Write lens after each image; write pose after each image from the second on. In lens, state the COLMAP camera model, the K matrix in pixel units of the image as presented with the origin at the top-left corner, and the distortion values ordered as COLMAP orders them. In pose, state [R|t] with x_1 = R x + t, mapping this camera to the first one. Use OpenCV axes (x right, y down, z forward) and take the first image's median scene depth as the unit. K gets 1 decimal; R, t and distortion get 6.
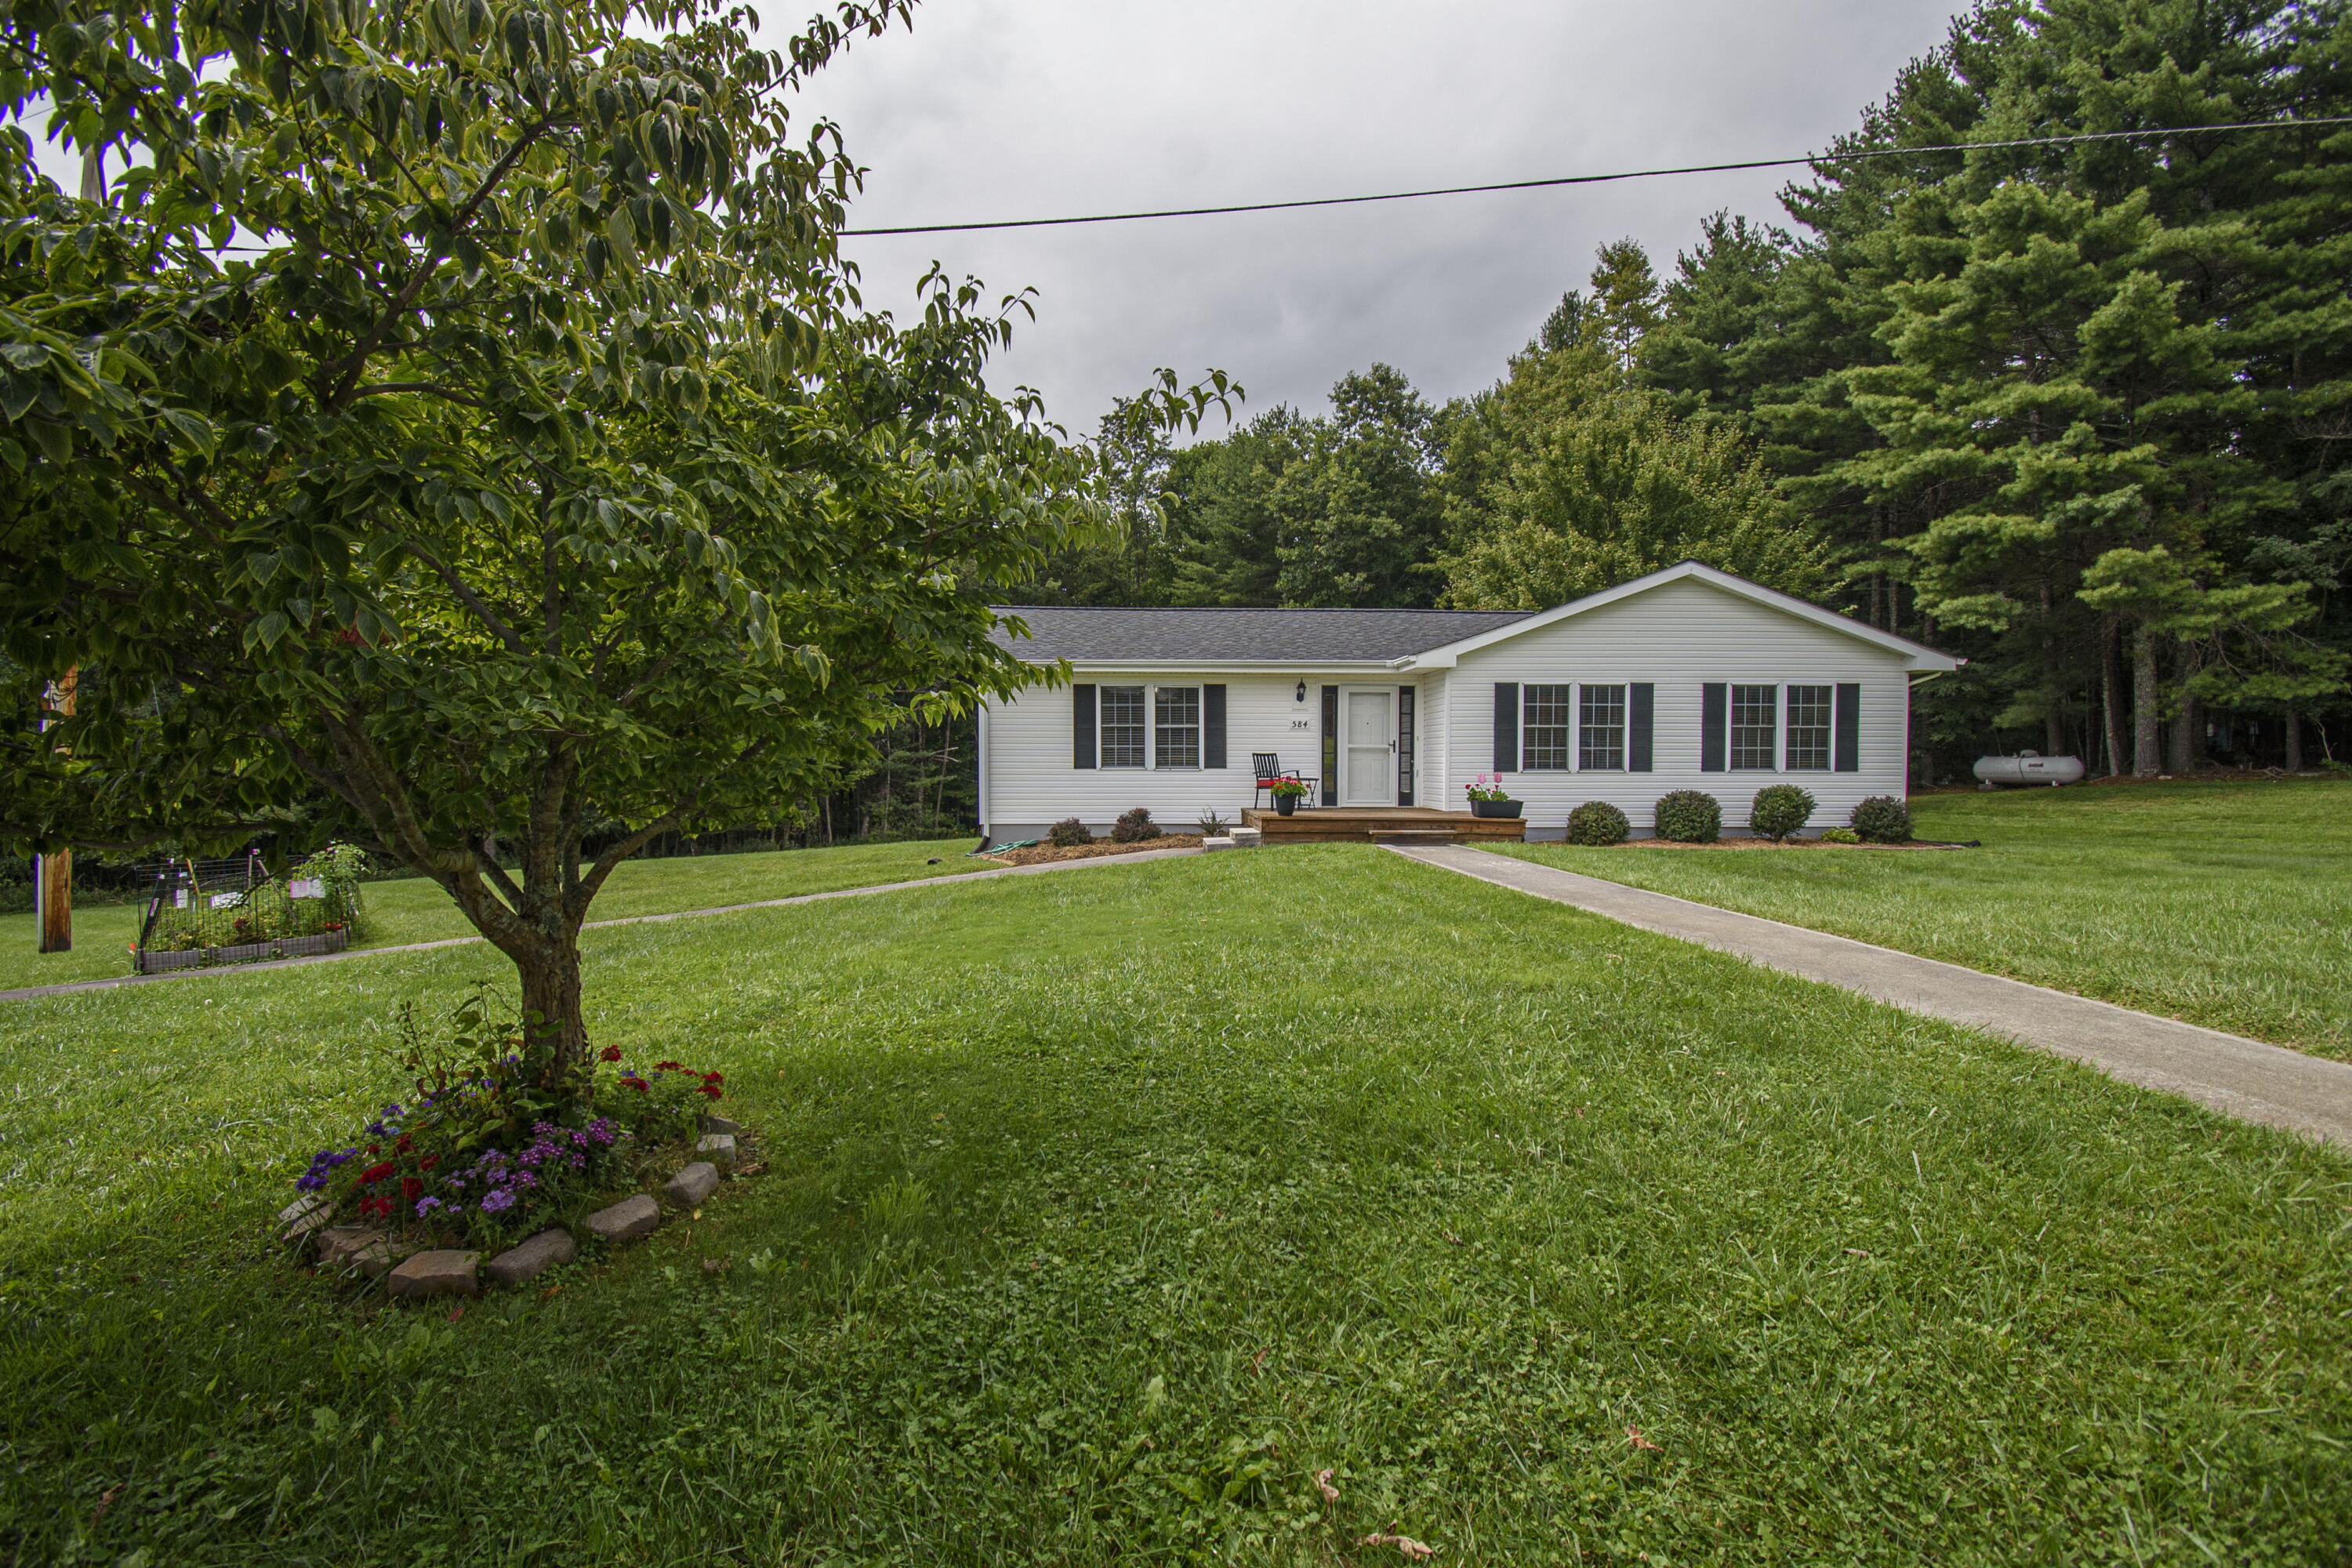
lens RADIAL K [[1040.0, 0, 1178.1], [0, 1040.0, 797.1], [0, 0, 1]] dist [0.020312, -0.026309]
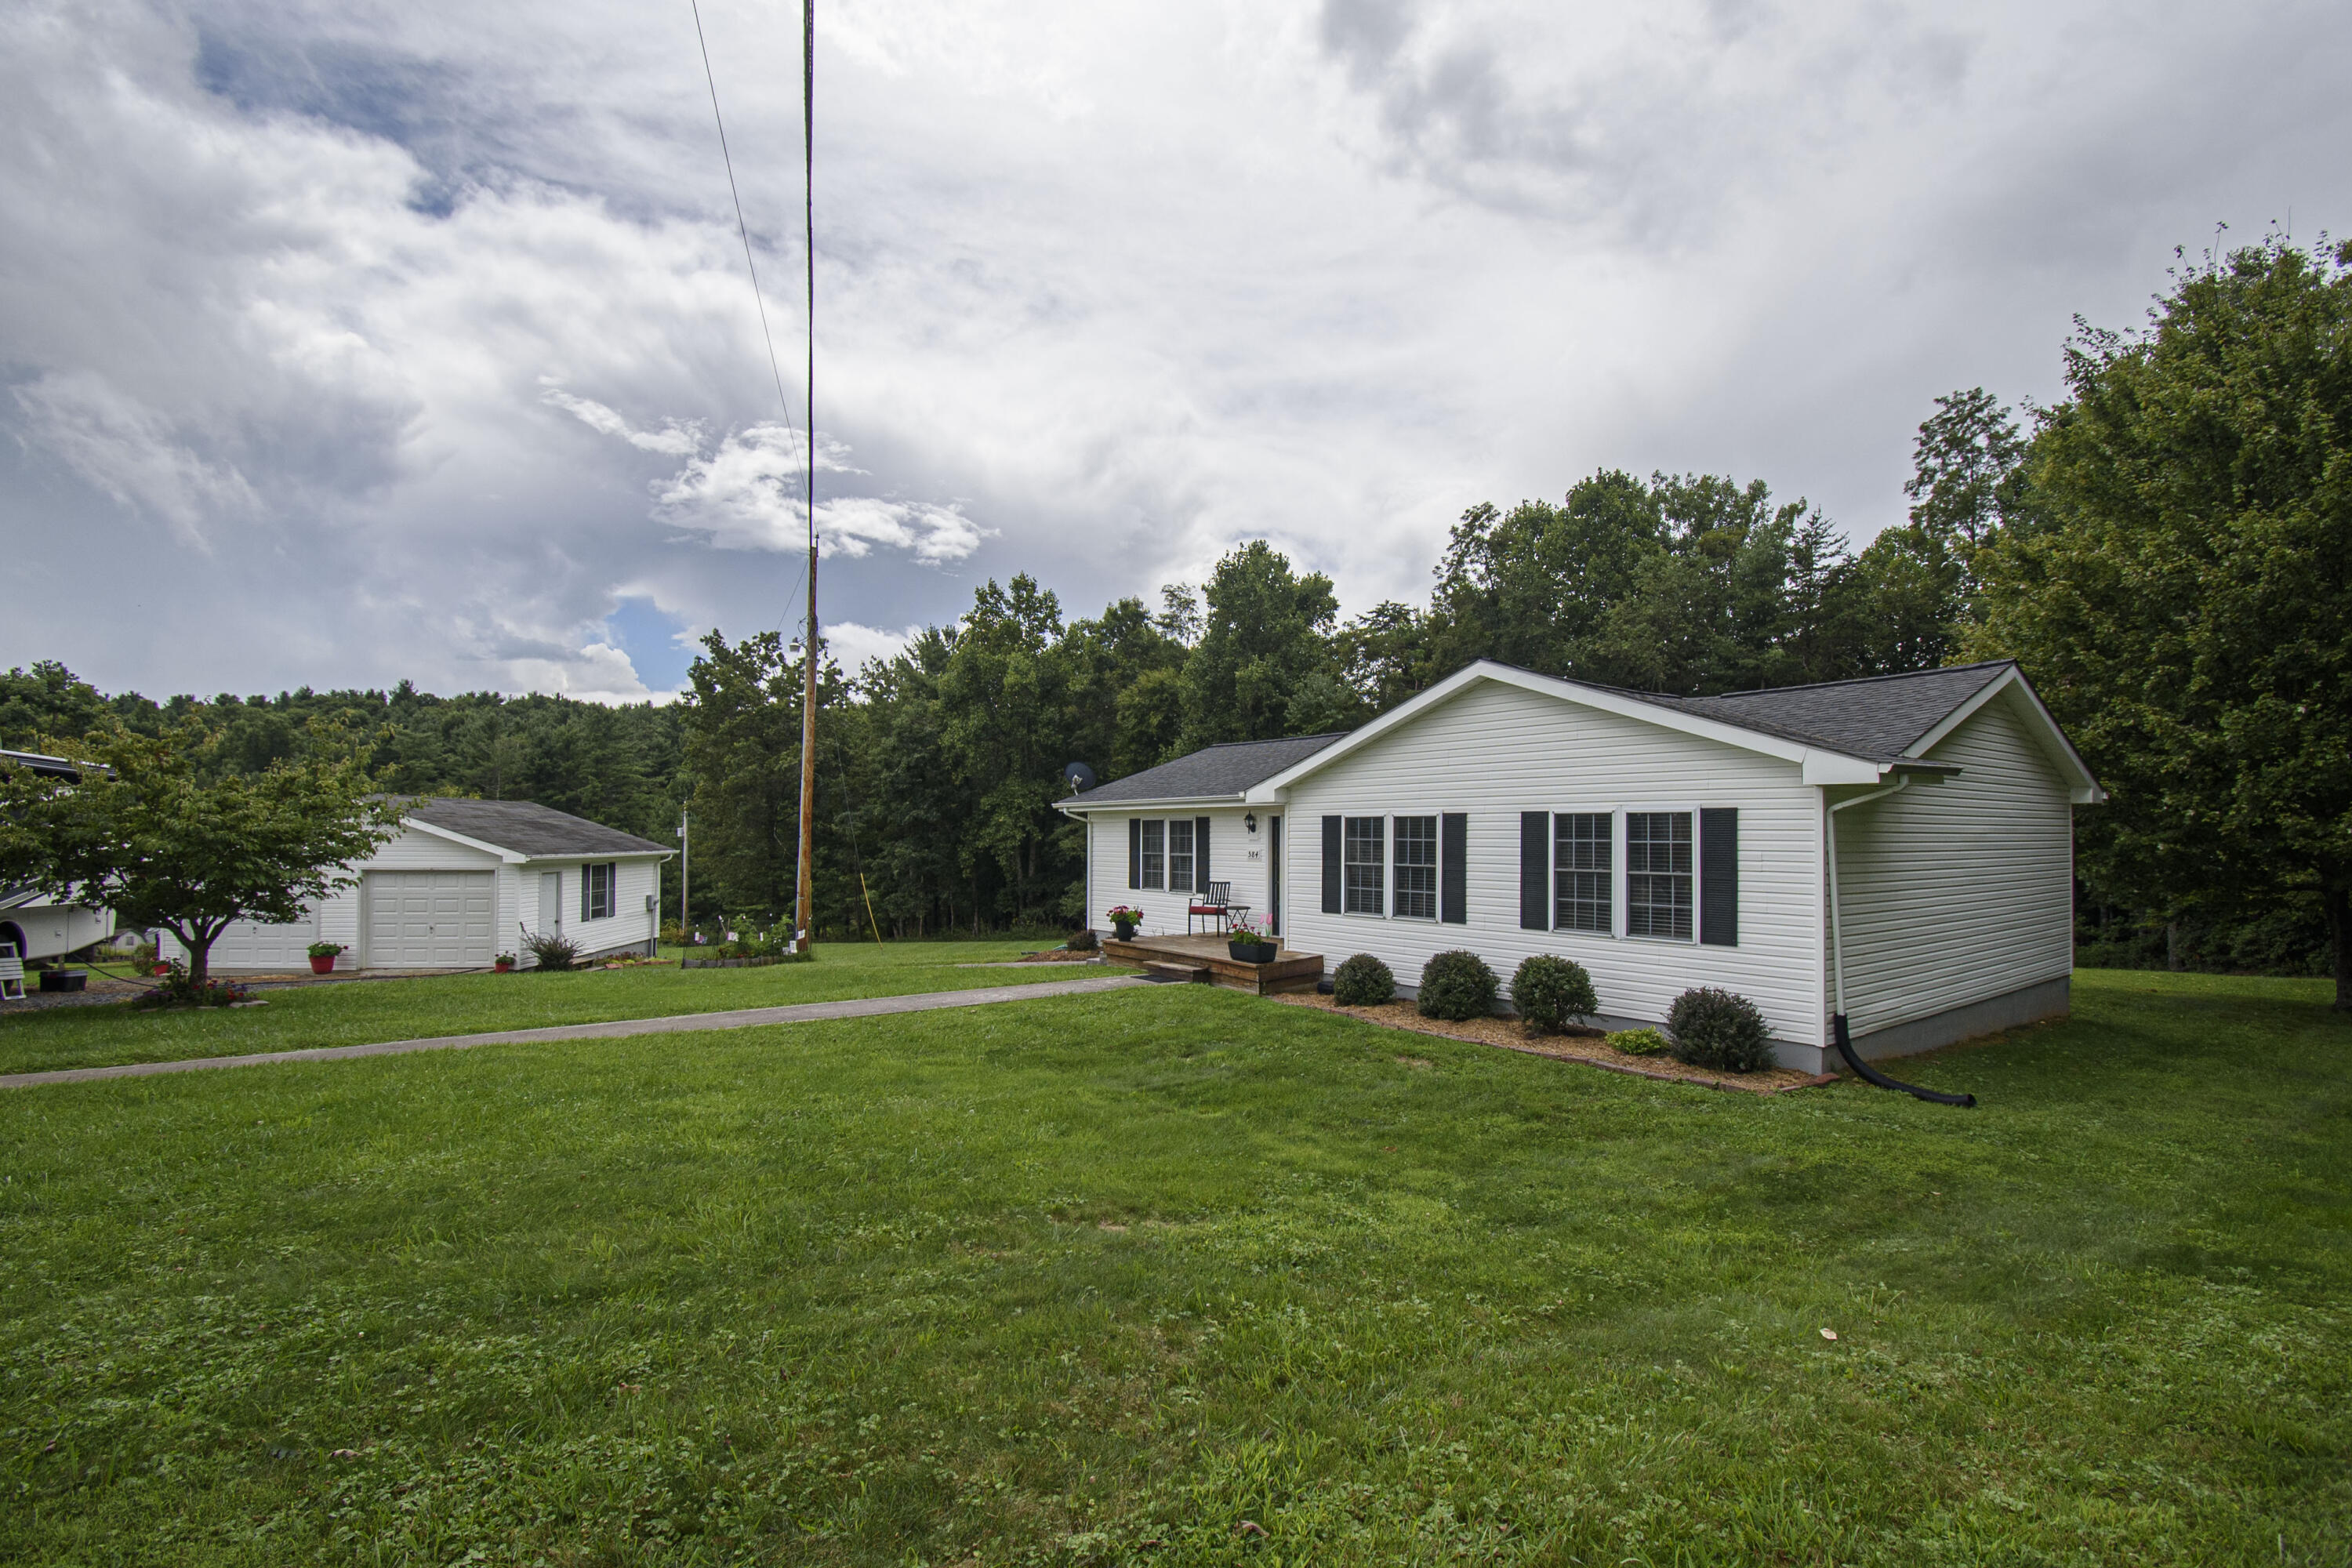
lens RADIAL K [[1057.5, 0, 1176.0], [0, 1057.5, 784.0], [0, 0, 1]] dist [0.000361, -0.000691]
pose [[0.564306, -0.038034, -0.824689, 0.943740], [-0.034438, 0.996984, -0.069544, -0.064217], [0.824847, 0.067645, 0.561295, 0.346218]]
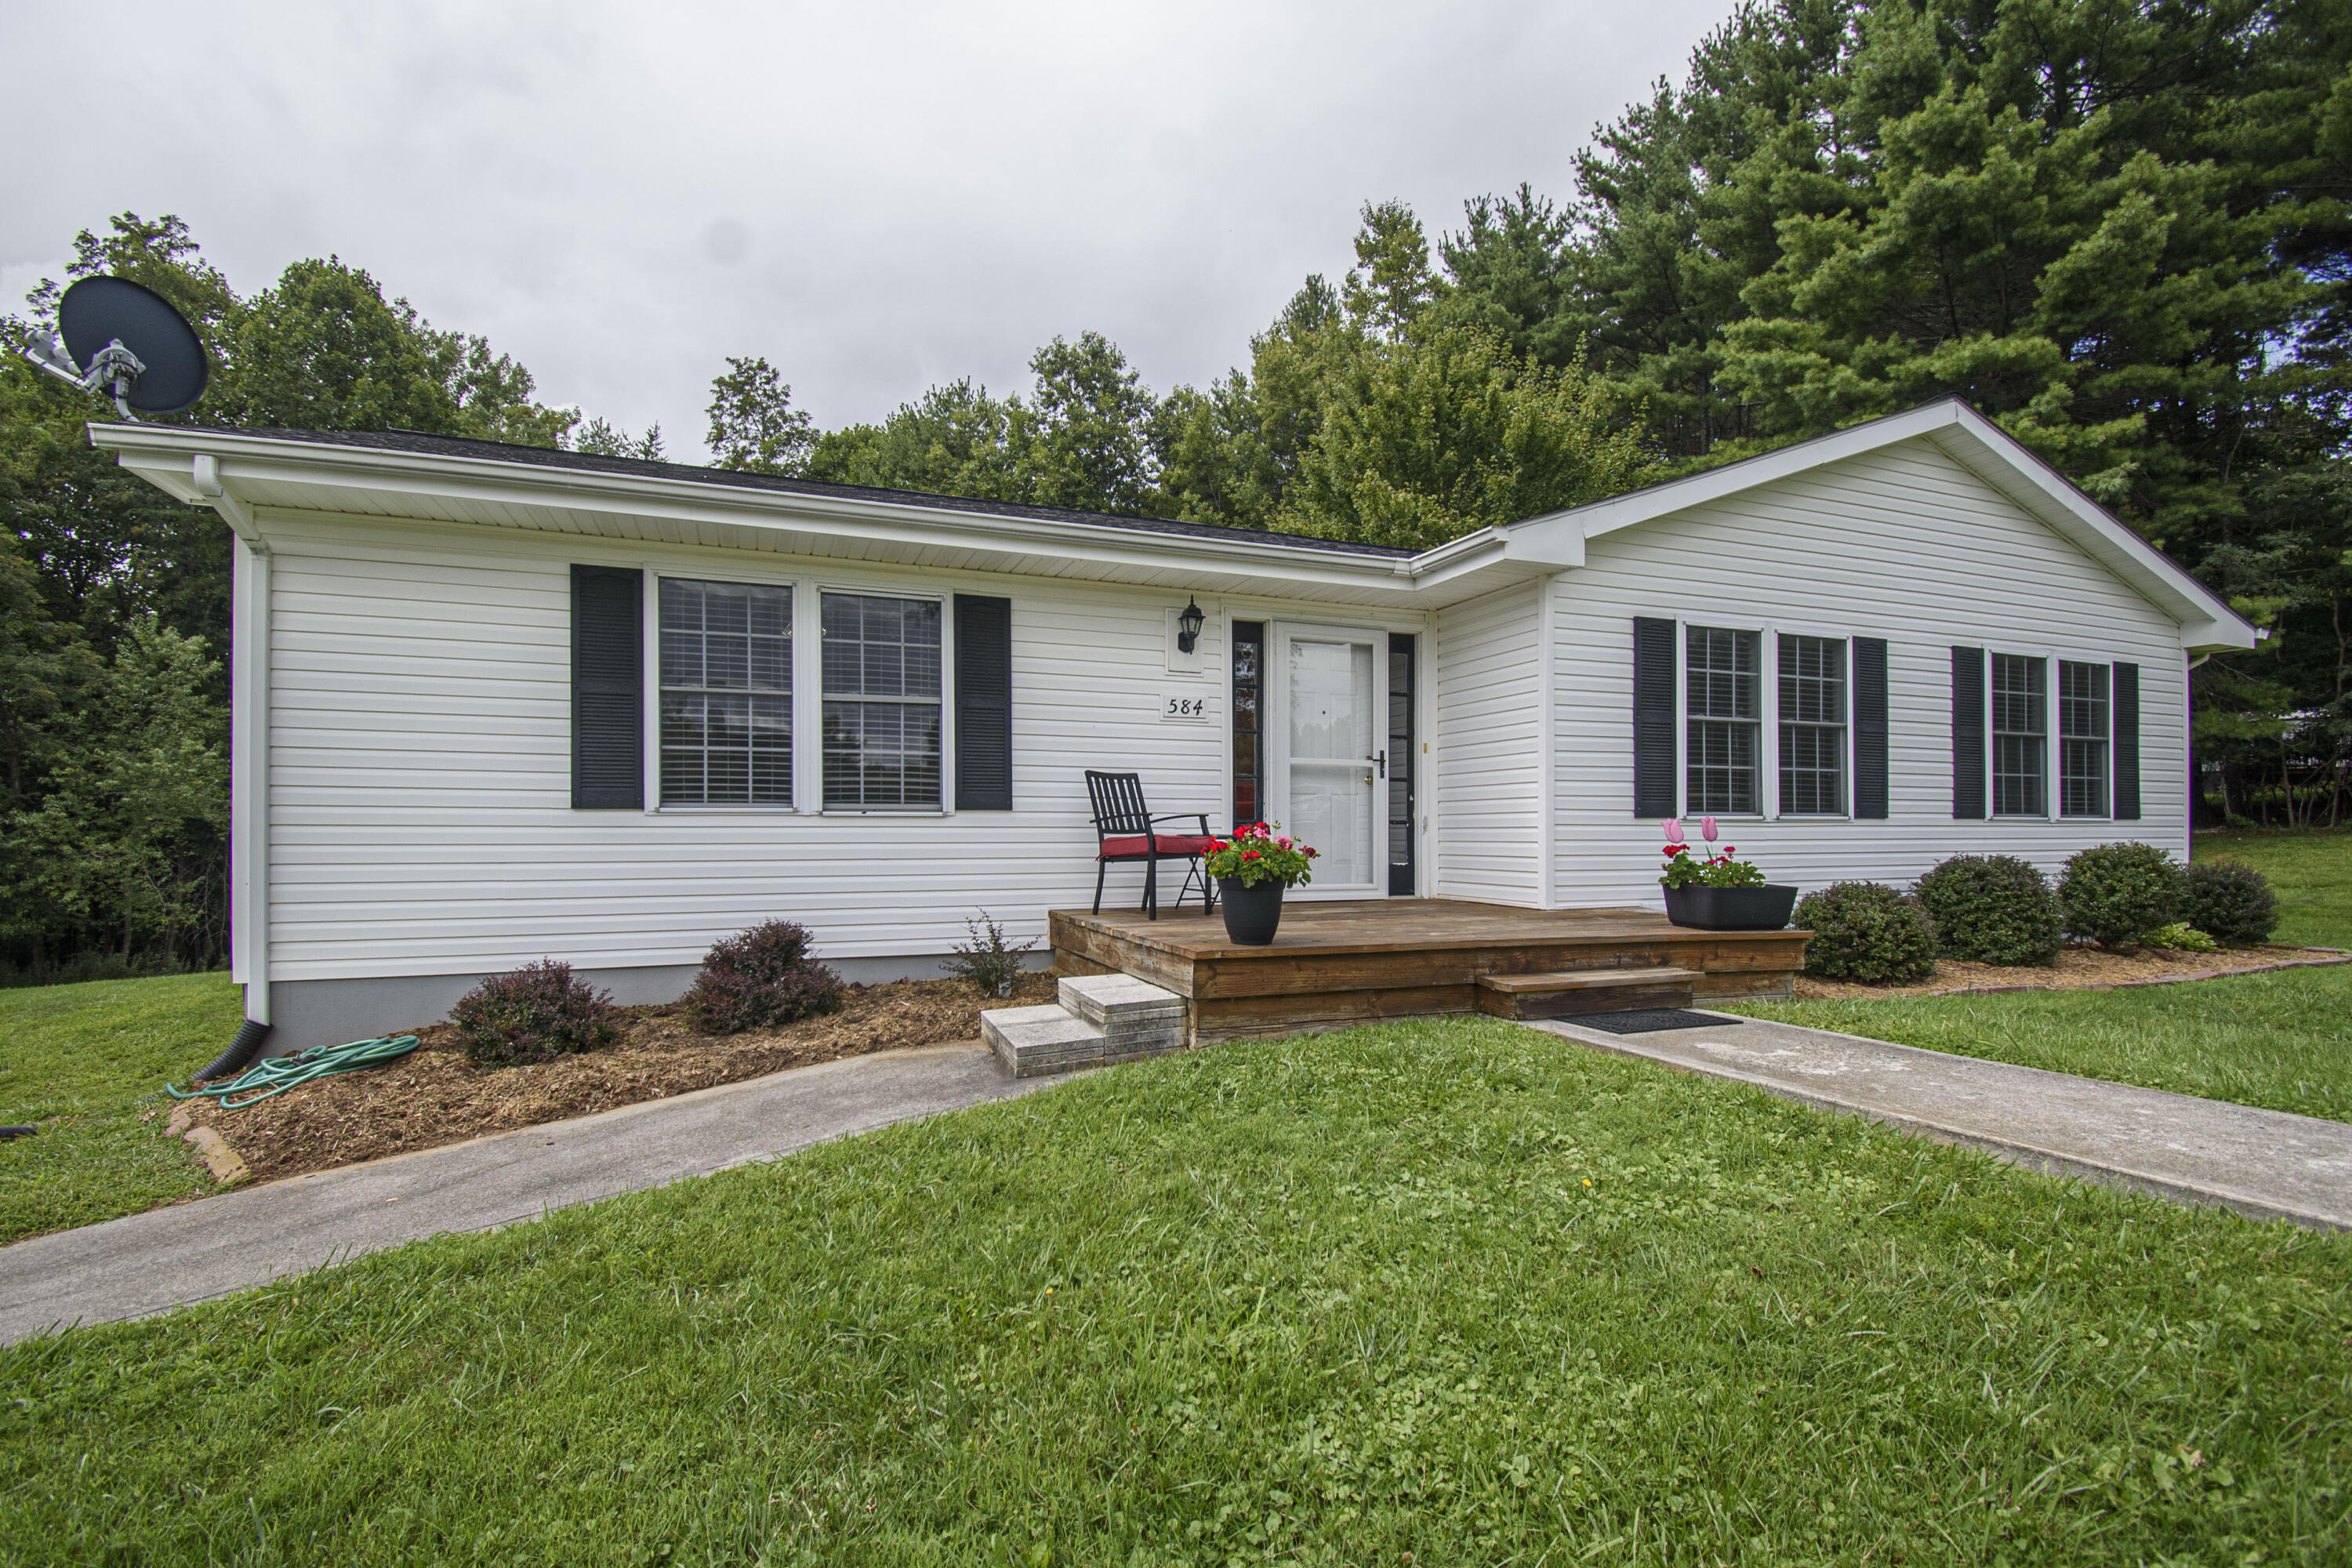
lens RADIAL K [[1054.8, 0, 1175.7], [0, 1054.8, 831.4], [0, 0, 1]] dist [0.020312, -0.028496]
pose [[0.947143, -0.001558, 0.320809, -0.023330], [0.013022, 0.999351, -0.033594, -0.005621], [-0.320548, 0.035996, 0.946548, 0.603065]]
